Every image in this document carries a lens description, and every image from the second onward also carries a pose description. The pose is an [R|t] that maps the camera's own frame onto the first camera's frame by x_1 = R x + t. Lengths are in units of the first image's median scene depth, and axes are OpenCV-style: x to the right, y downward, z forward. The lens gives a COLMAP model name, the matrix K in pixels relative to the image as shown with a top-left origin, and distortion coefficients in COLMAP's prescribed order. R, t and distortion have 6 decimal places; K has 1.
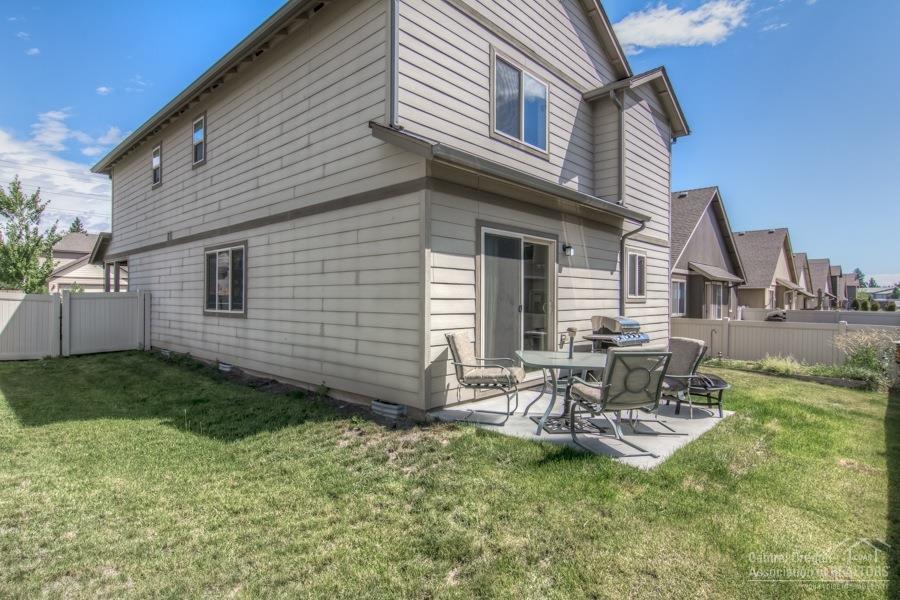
lens RADIAL K [[477.6, 0, 450.2], [0, 477.6, 300.0], [0, 0, 1]] dist [-0.000950, 0.001641]
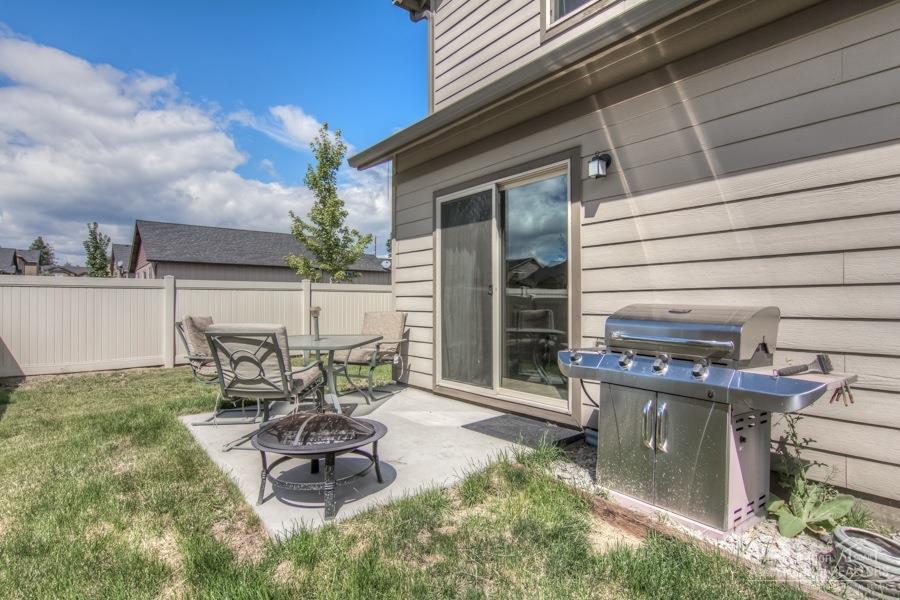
lens RADIAL K [[477.6, 0, 450.2], [0, 477.6, 300.9], [0, 0, 1]] dist [-0.000950, 0.001641]
pose [[-0.163646, -0.010568, -0.986463, 0.930943], [-0.004620, 0.999940, -0.009946, 0.045930], [0.986508, 0.002929, -0.163685, 1.169198]]
